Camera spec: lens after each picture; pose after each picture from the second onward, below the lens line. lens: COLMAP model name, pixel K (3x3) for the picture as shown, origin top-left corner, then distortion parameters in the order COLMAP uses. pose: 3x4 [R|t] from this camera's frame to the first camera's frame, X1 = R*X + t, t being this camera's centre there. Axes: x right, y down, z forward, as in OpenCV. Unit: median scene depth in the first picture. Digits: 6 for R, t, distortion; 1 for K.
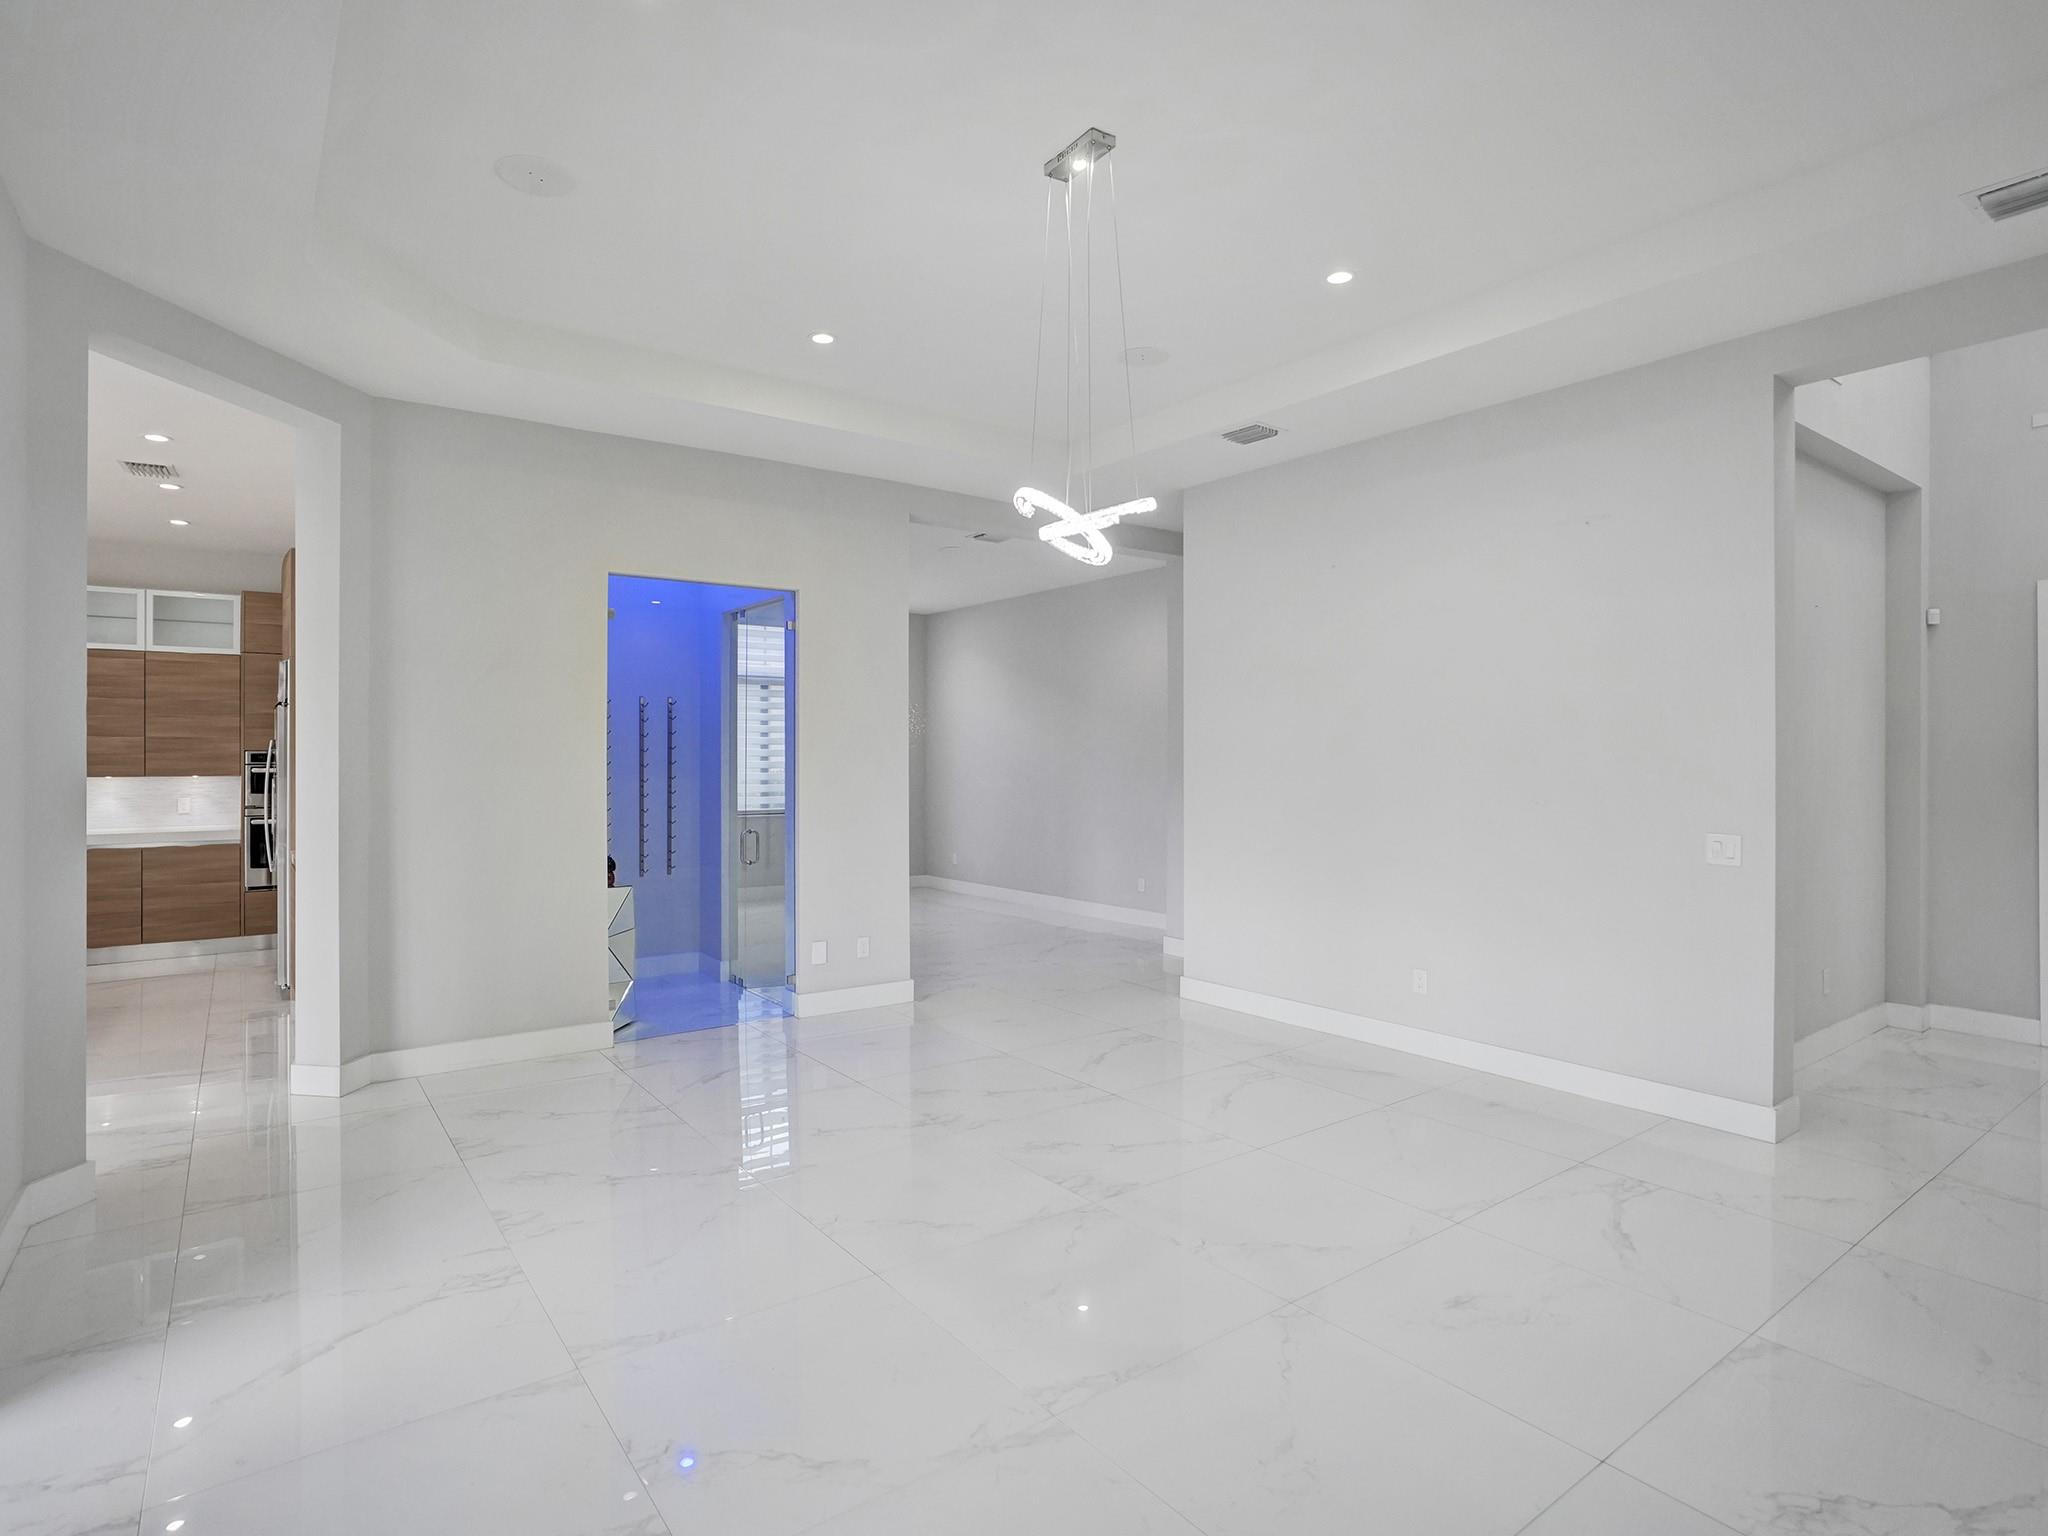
lens RADIAL K [[1083.8, 0, 1018.6], [0, 1083.8, 744.0], [0, 0, 1]] dist [-0.035806, 0.001547]
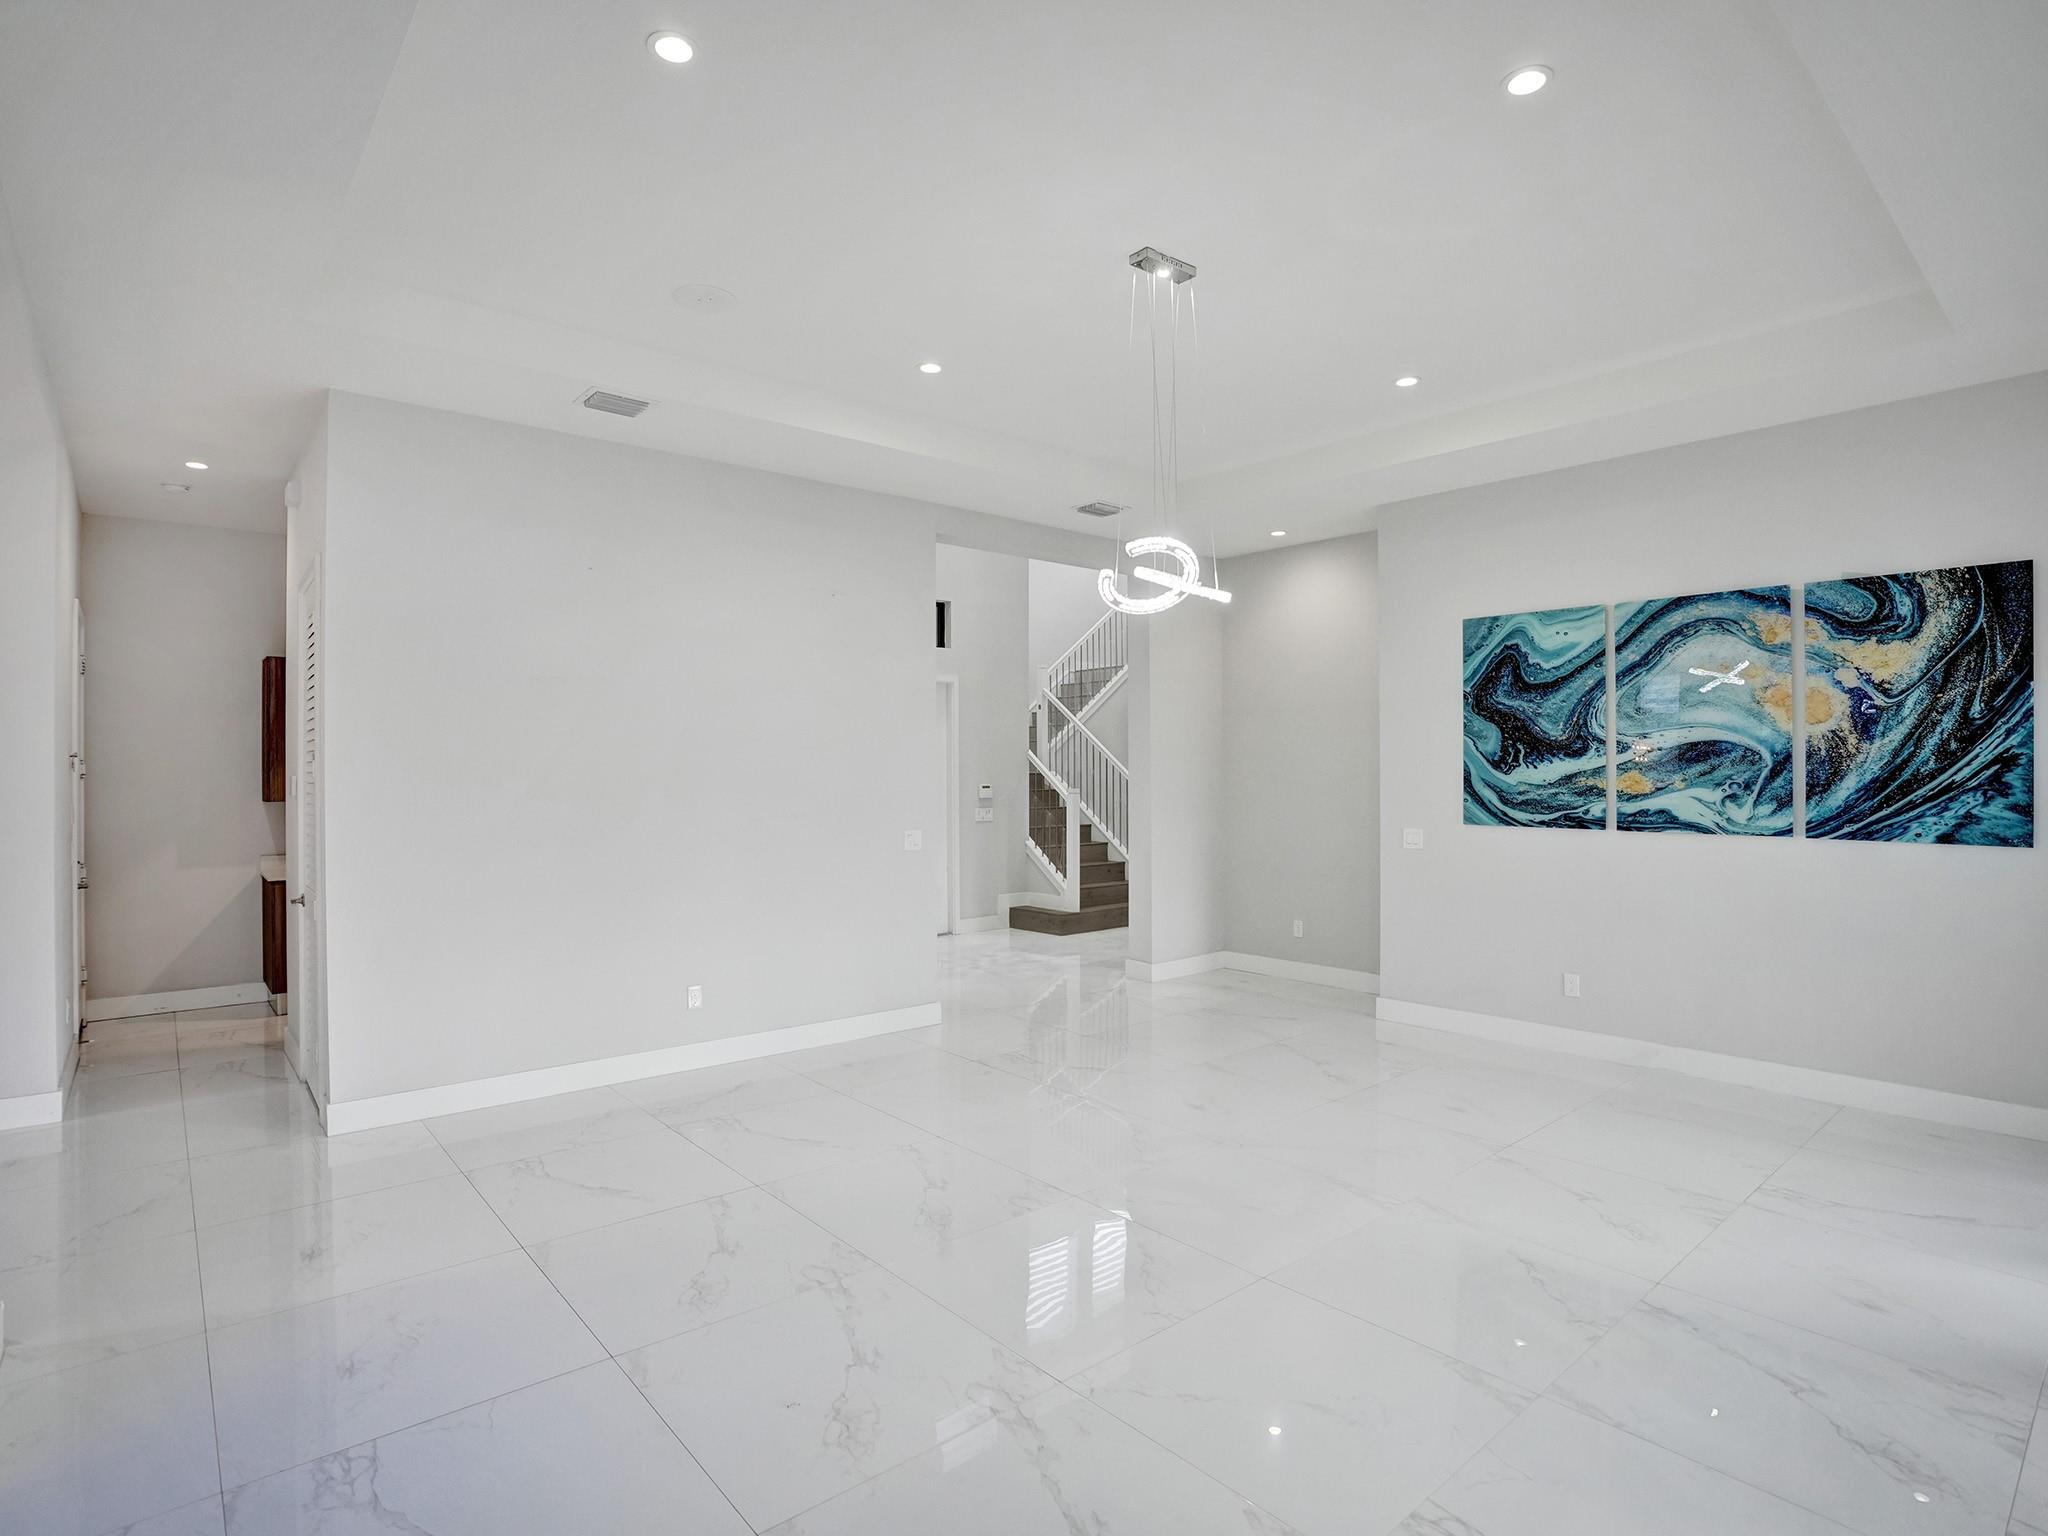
lens RADIAL K [[1083.8, 0, 1018.6], [0, 1083.8, 744.0], [0, 0, 1]] dist [-0.035806, 0.001547]
pose [[-0.085579, 0.023403, 0.996057, -0.805034], [-0.011444, 0.999635, -0.024470, 0.000436], [-0.996266, -0.013493, -0.085280, 0.919039]]
